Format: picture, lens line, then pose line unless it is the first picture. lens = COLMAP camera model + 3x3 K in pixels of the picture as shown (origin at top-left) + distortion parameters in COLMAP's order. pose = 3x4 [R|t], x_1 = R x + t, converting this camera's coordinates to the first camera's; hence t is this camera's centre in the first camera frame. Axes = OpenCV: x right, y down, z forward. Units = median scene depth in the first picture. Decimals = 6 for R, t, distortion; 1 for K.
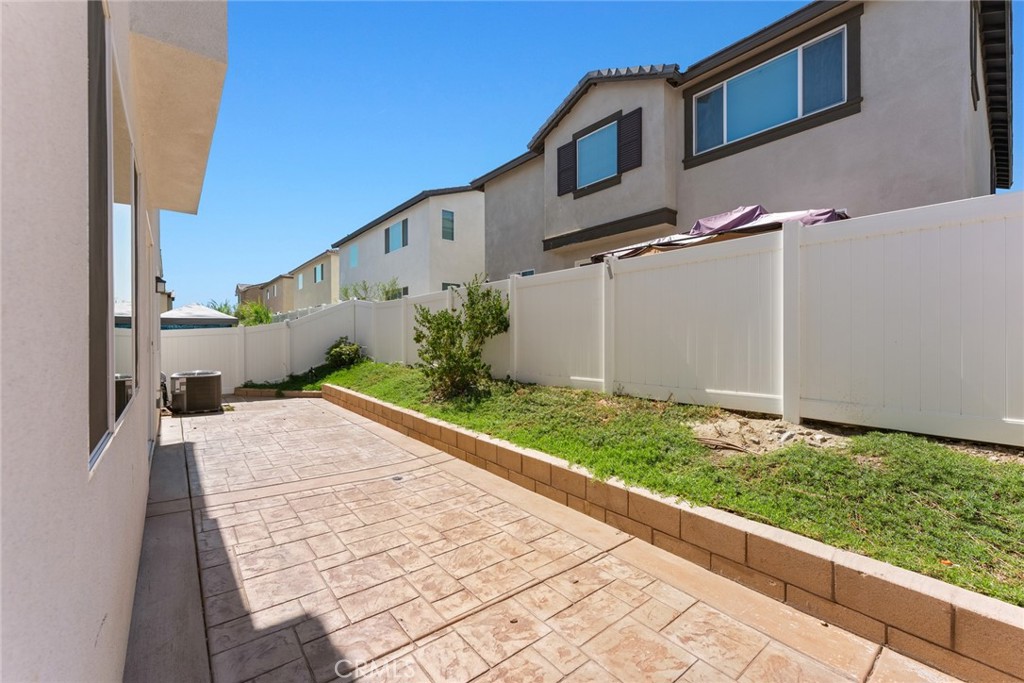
lens RADIAL K [[418.3, 0, 509.3], [0, 418.3, 338.5], [0, 0, 1]] dist [-0.007906, -0.000301]
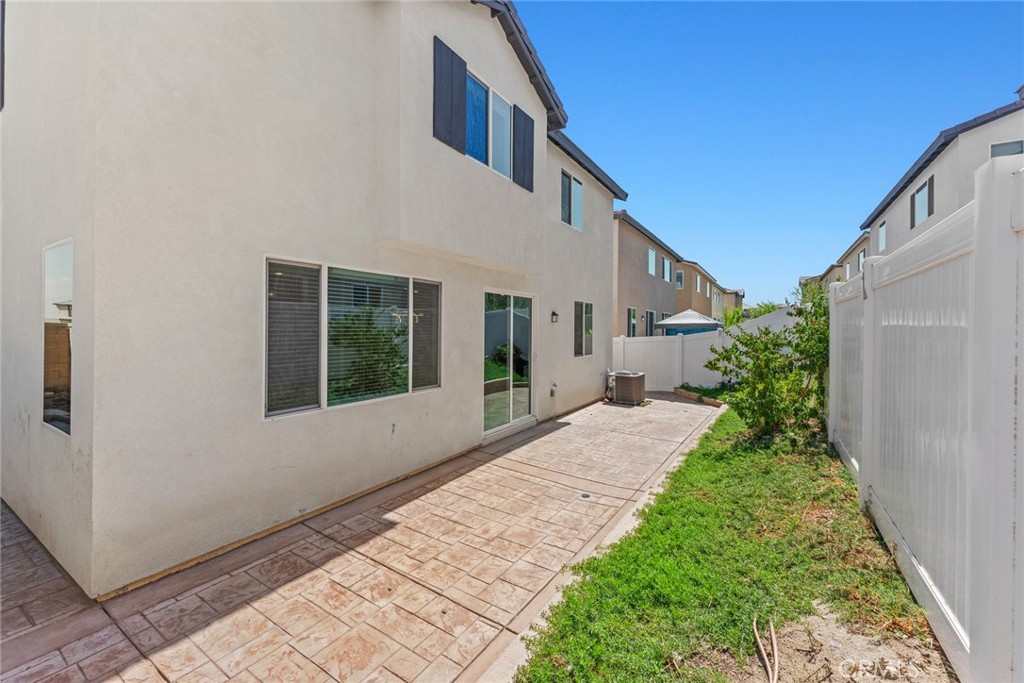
lens RADIAL K [[418.3, 0, 505.9], [0, 418.3, 333.4], [0, 0, 1]] dist [-0.007906, -0.000301]
pose [[0.310972, 0.022728, -0.950147, 0.786931], [-0.010660, 0.999735, 0.020426, -0.133522], [0.950359, 0.003777, 0.311132, 0.483364]]
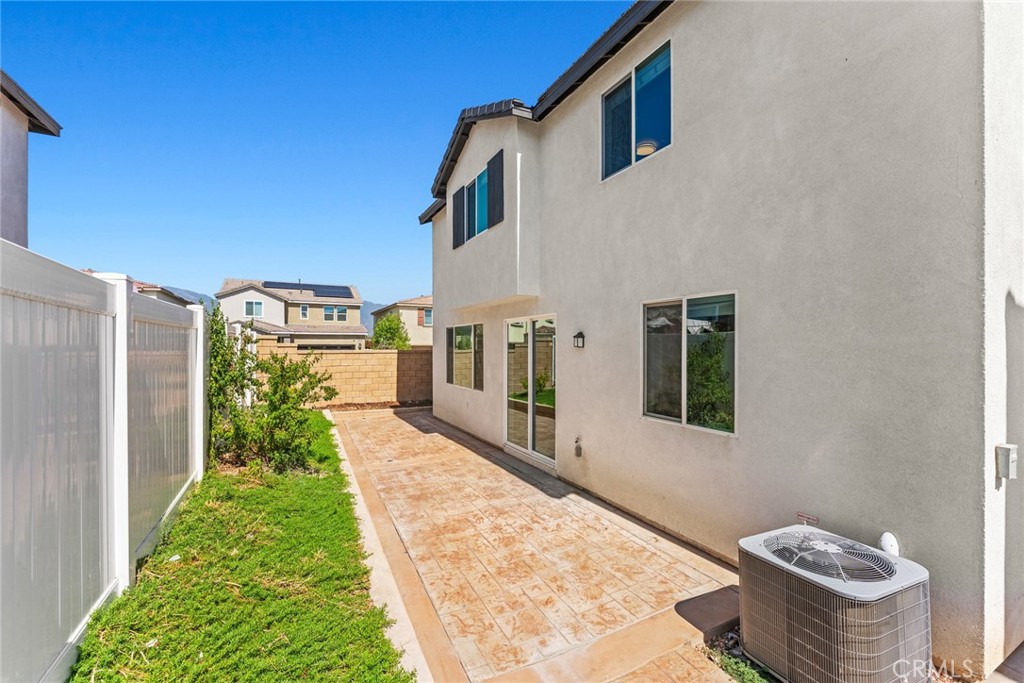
lens RADIAL K [[418.3, 0, 512.0], [0, 418.3, 340.2], [0, 0, 1]] dist [-0.007906, -0.000301]
pose [[-0.979407, 0.023339, 0.200543, -1.234692], [0.024245, 0.999704, 0.002059, -0.182719], [-0.200435, 0.006879, -0.979683, 2.835348]]
